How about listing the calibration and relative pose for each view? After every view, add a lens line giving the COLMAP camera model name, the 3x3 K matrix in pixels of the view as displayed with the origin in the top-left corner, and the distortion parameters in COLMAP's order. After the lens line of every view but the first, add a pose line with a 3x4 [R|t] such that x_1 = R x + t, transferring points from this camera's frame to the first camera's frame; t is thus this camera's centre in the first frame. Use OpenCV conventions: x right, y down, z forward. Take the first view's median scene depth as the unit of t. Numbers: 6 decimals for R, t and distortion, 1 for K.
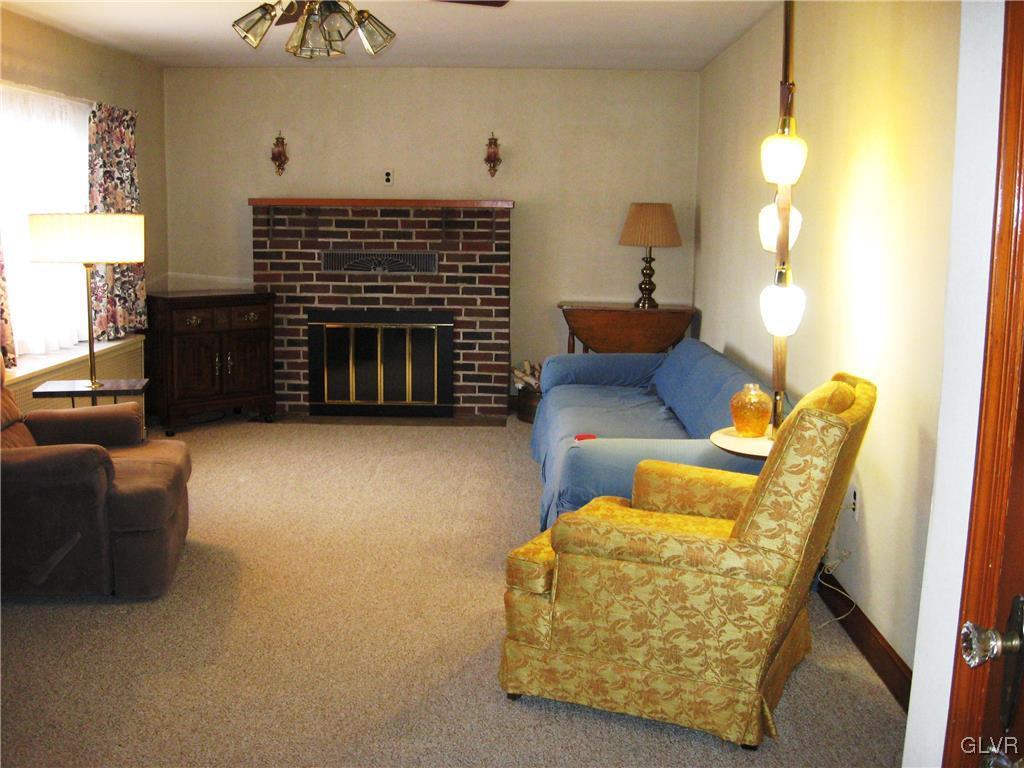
lens RADIAL K [[1090.9, 0, 512.0], [0, 1090.9, 384.0], [0, 0, 1]] dist [-0.135587, 0.147463]
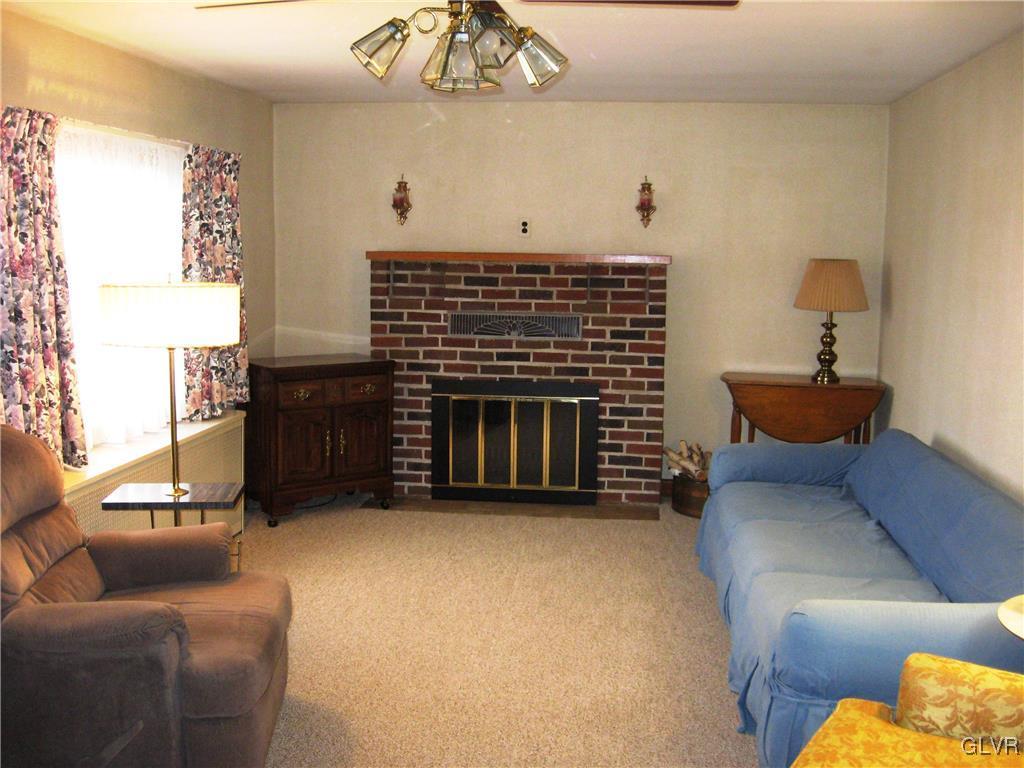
lens RADIAL K [[1067.7, 0, 512.0], [0, 1067.7, 384.0], [0, 0, 1]] dist [-0.092817, 0.029638]
pose [[0.995146, 0.013025, -0.097544, -0.040495], [-0.015260, 0.999637, -0.022202, -0.046901], [0.097220, 0.023583, 0.994983, 0.153467]]
